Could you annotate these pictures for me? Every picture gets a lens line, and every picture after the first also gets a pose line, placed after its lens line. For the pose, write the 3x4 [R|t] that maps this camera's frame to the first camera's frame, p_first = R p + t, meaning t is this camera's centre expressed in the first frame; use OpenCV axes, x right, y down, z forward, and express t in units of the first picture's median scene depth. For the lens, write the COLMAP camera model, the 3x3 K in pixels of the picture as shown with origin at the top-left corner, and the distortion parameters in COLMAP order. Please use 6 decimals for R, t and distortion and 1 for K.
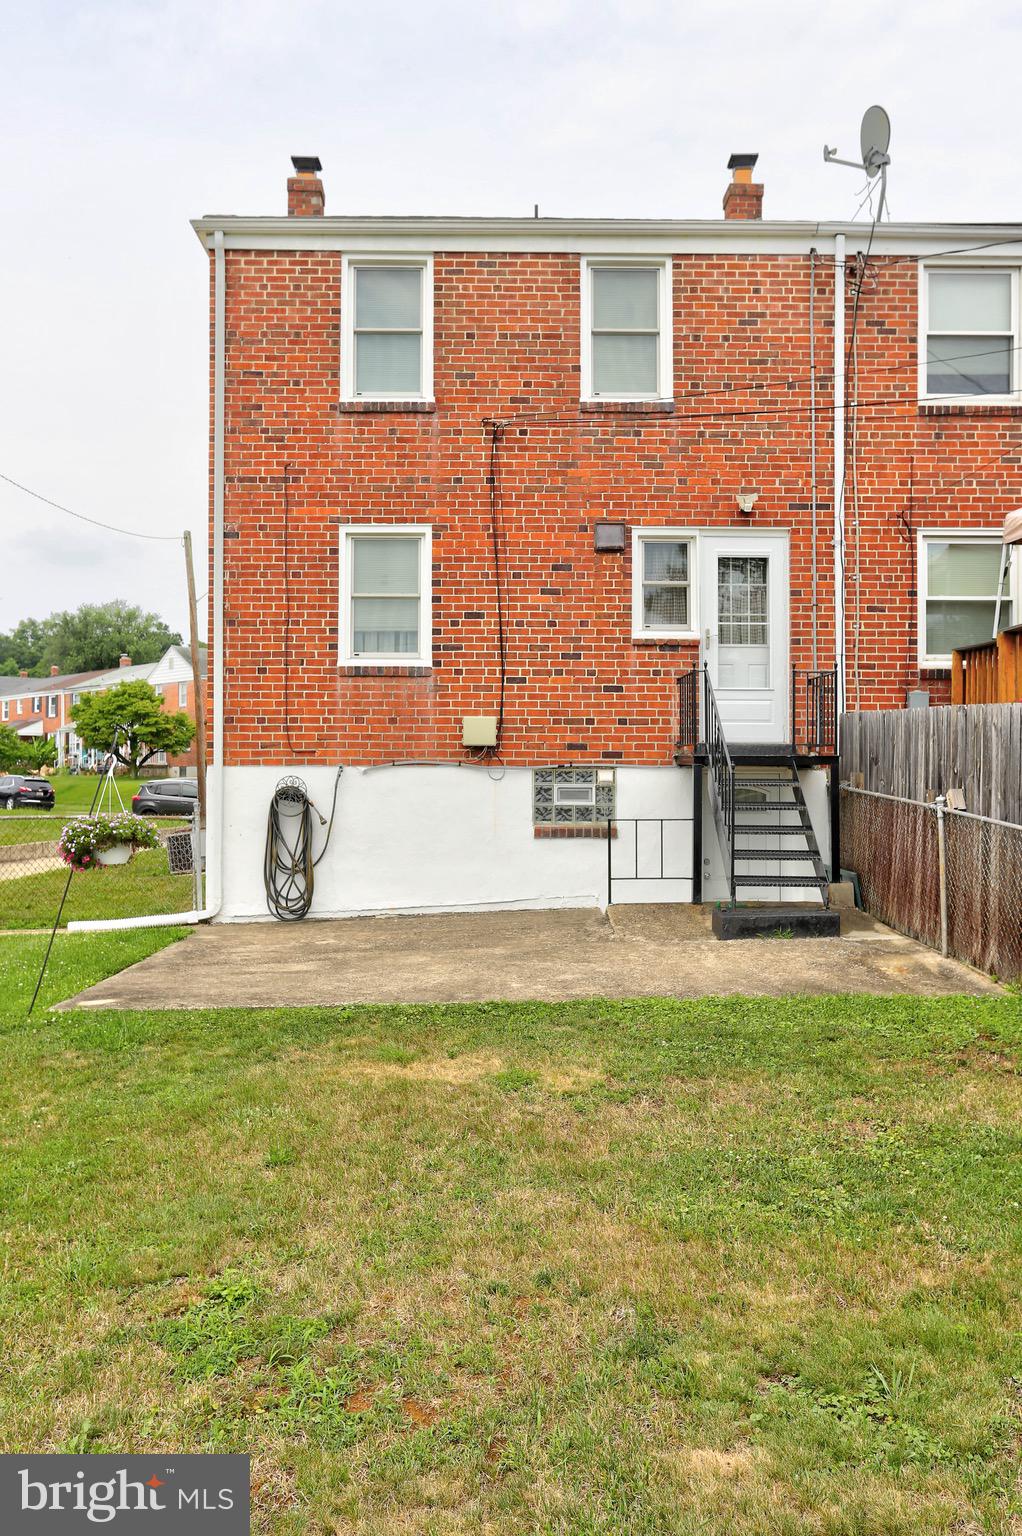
lens RADIAL K [[1257.2, 0, 514.9], [0, 1257.2, 754.4], [0, 0, 1]] dist [-0.015112, 0.015326]
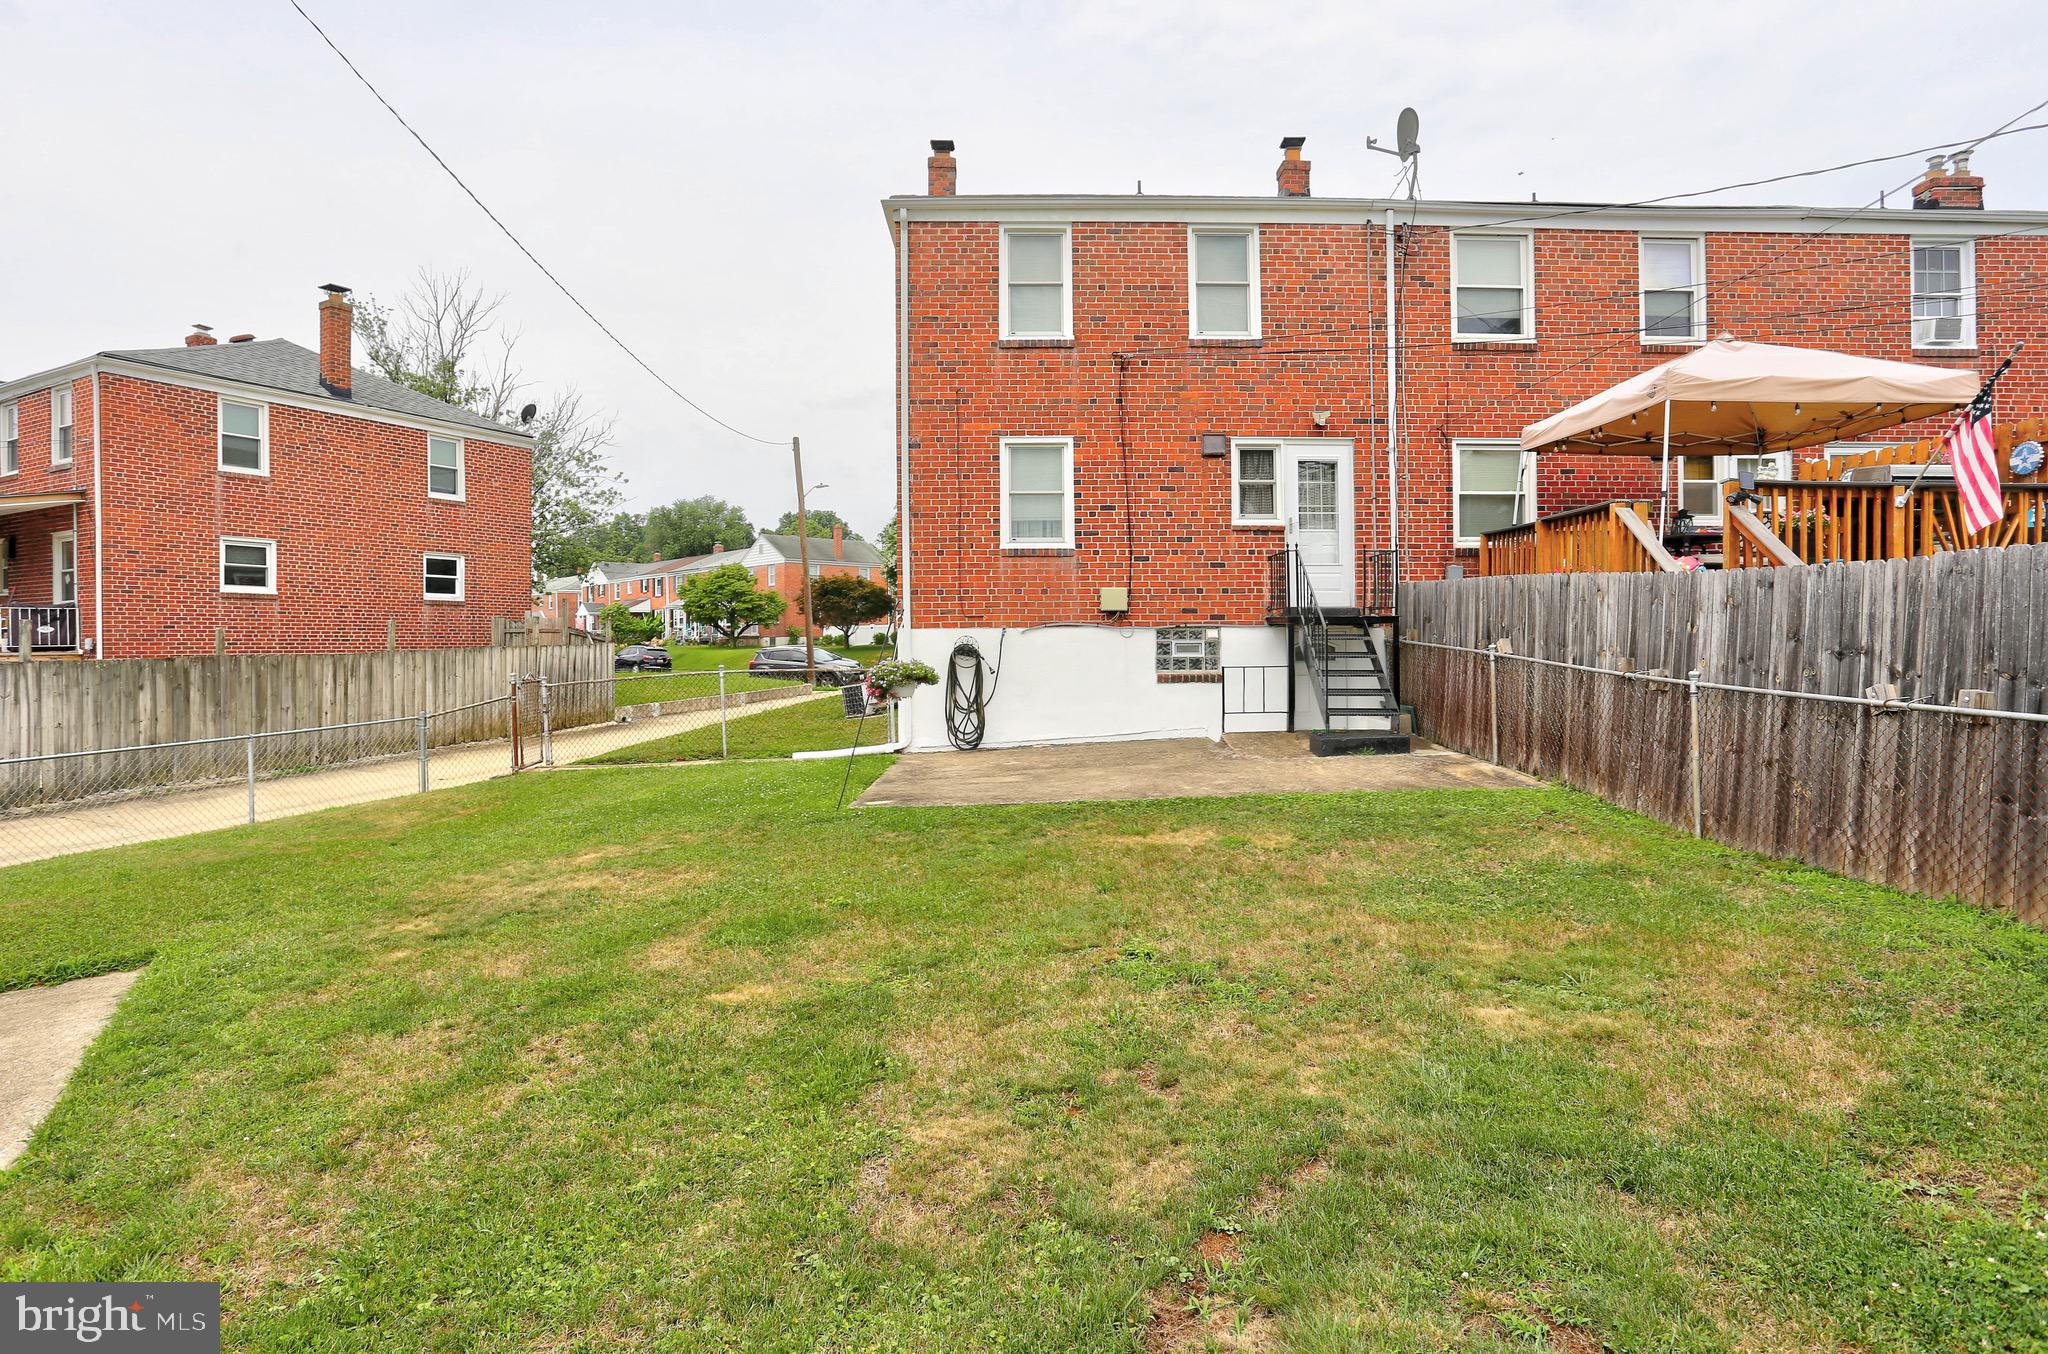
lens RADIAL K [[1097.8, 0, 1037.0], [0, 1097.8, 647.7], [0, 0, 1]] dist [-0.090870, 0.050974]
pose [[0.999952, -0.009032, 0.003790, -0.108864], [0.008955, 0.999761, 0.019961, 0.007536], [-0.003969, -0.019926, 0.999794, -0.104425]]
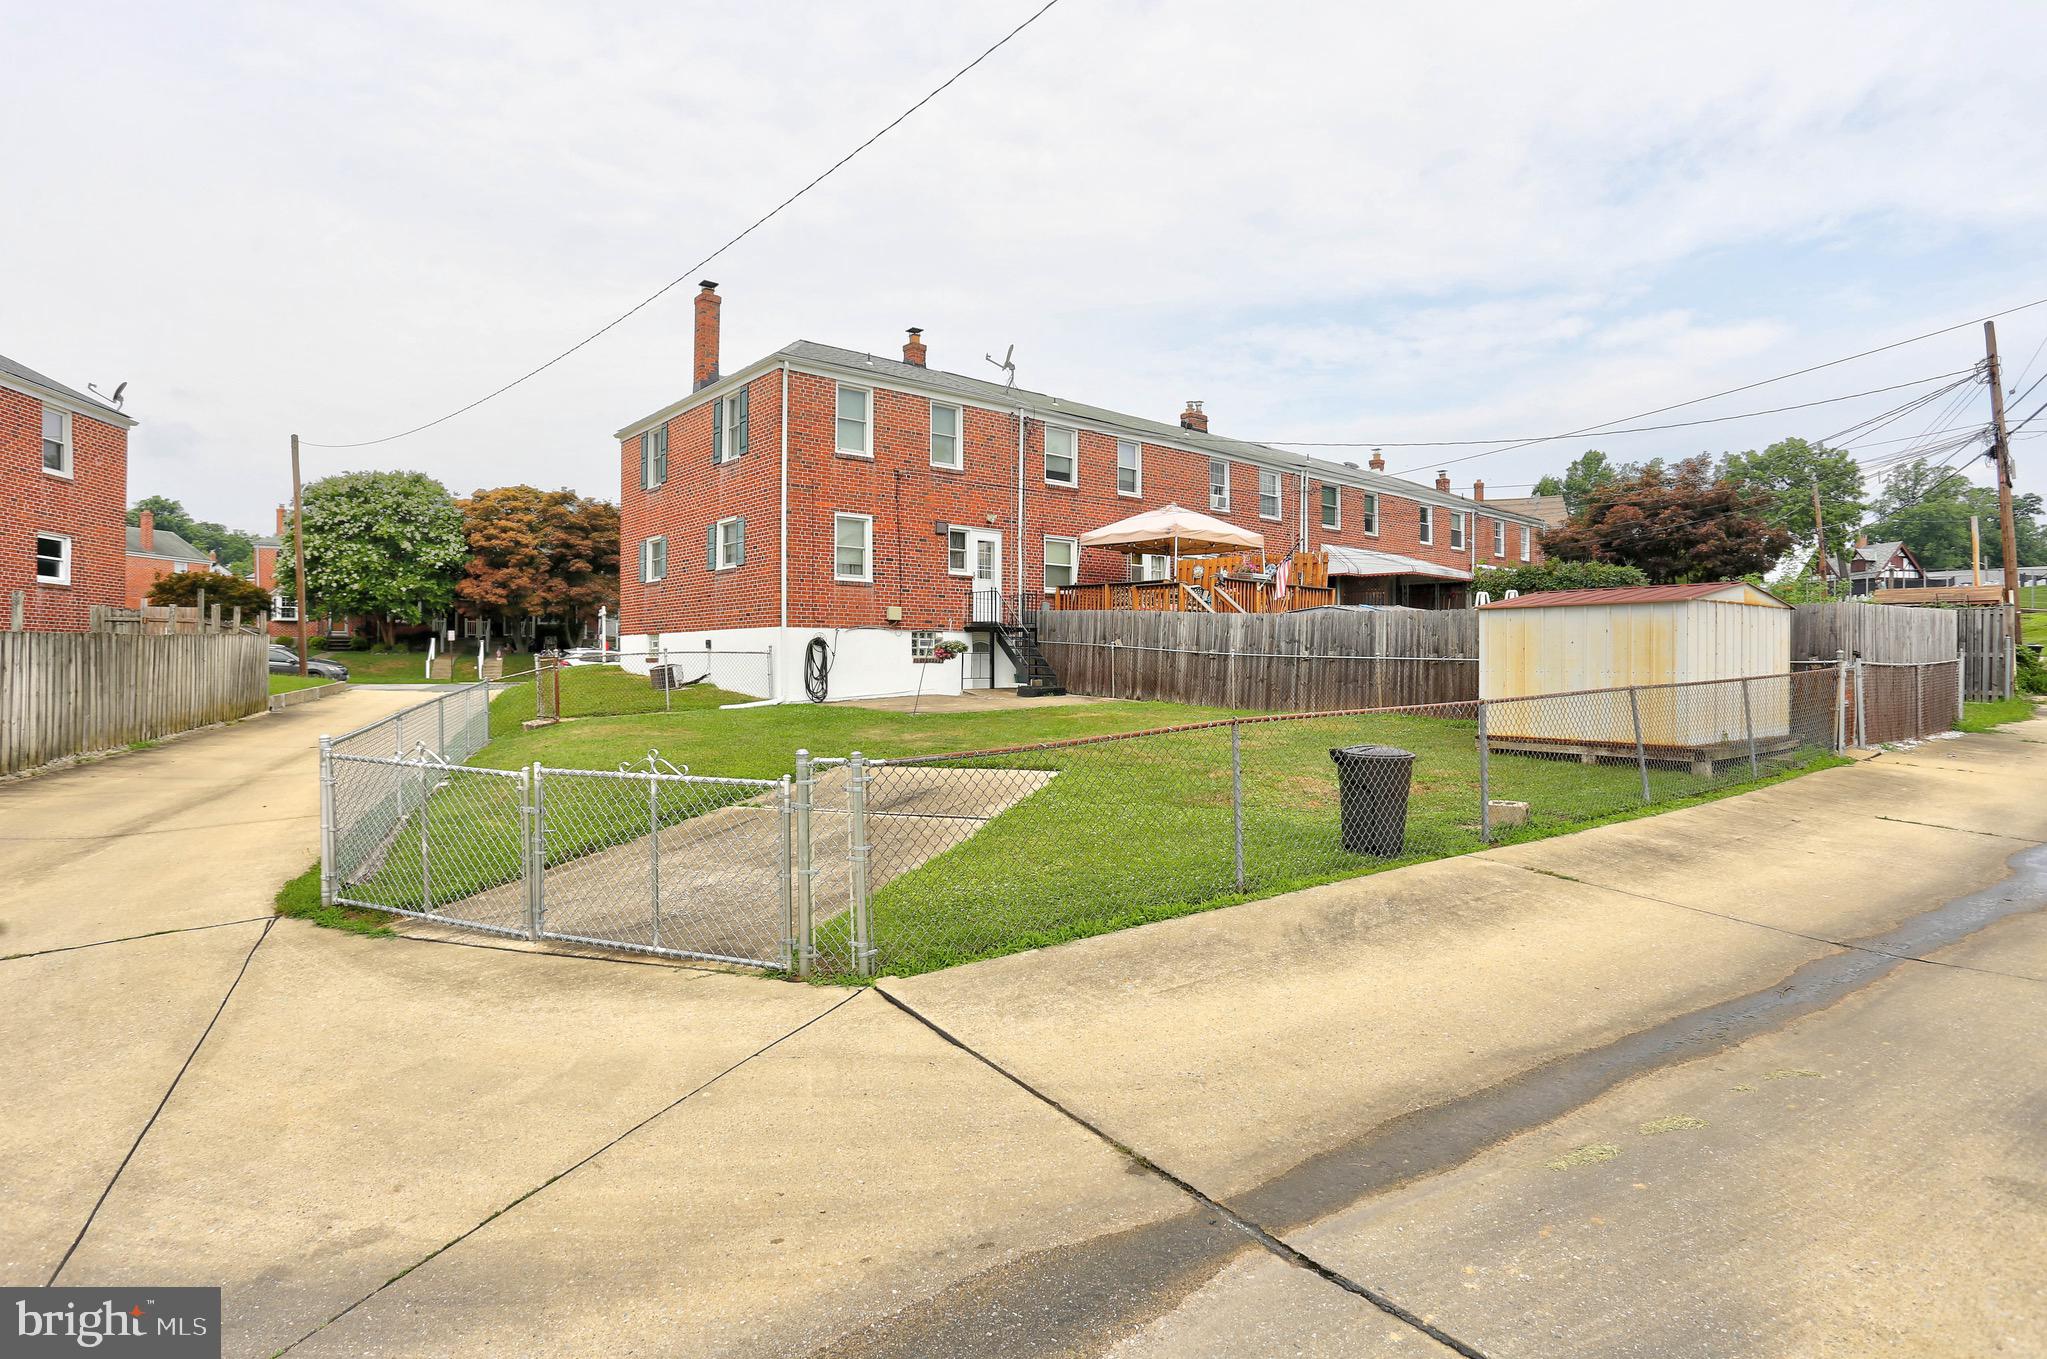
lens RADIAL K [[1097.2, 0, 1036.5], [0, 1097.2, 650.2], [0, 0, 1]] dist [-0.090870, 0.050974]
pose [[0.752723, 0.007698, 0.658292, -1.074020], [-0.012713, 0.999915, 0.002845, 0.035962], [-0.658214, -0.010510, 0.752757, -0.575605]]
